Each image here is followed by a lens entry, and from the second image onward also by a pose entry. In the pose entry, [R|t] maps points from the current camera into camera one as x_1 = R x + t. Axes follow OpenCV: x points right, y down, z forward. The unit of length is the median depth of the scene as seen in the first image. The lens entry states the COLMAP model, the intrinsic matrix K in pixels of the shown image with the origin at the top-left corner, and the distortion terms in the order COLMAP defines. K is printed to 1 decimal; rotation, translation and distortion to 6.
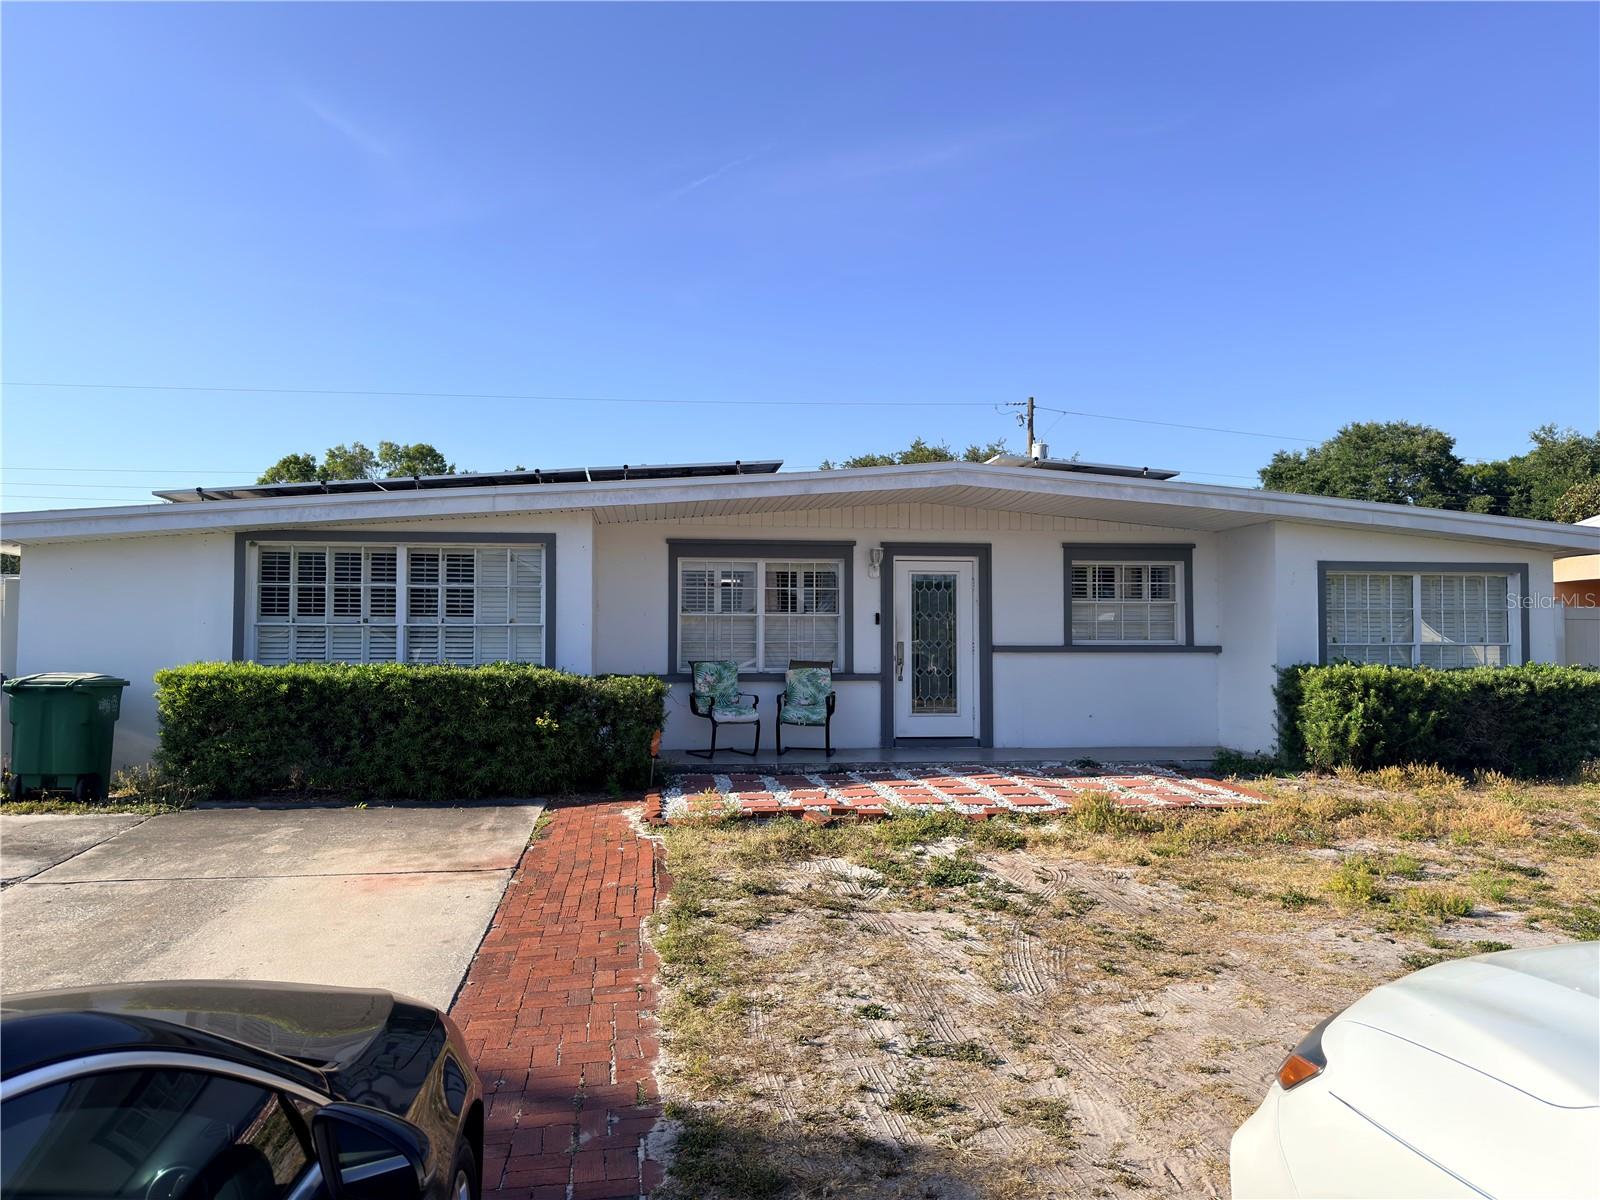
lens RADIAL K [[1145.0, 0, 807.0], [0, 1145.0, 620.1], [0, 0, 1]] dist [0.099395, -0.126998]
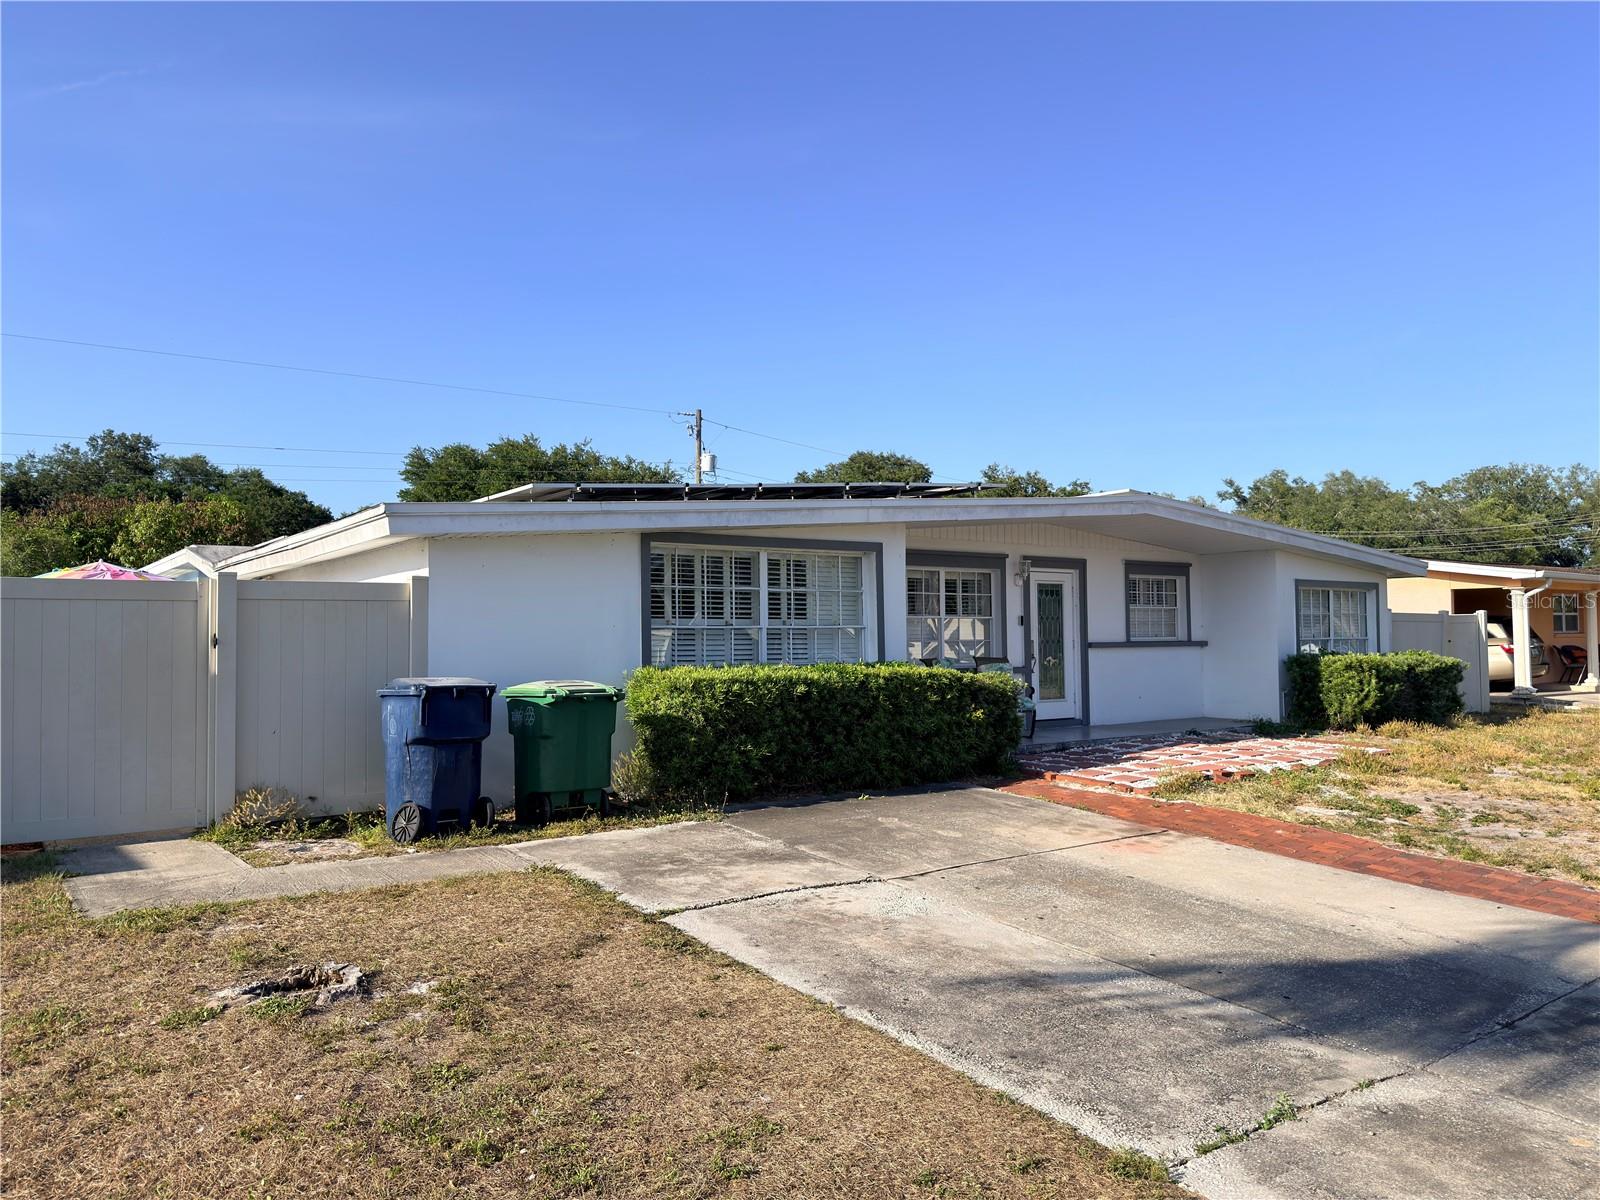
lens RADIAL K [[1145.0, 0, 807.0], [0, 1145.0, 620.1], [0, 0, 1]] dist [0.099395, -0.126998]
pose [[0.872004, -0.000099, 0.489498, -0.710762], [-0.001089, 0.999997, 0.002142, -0.004062], [-0.489497, -0.002401, 0.872002, 0.075682]]
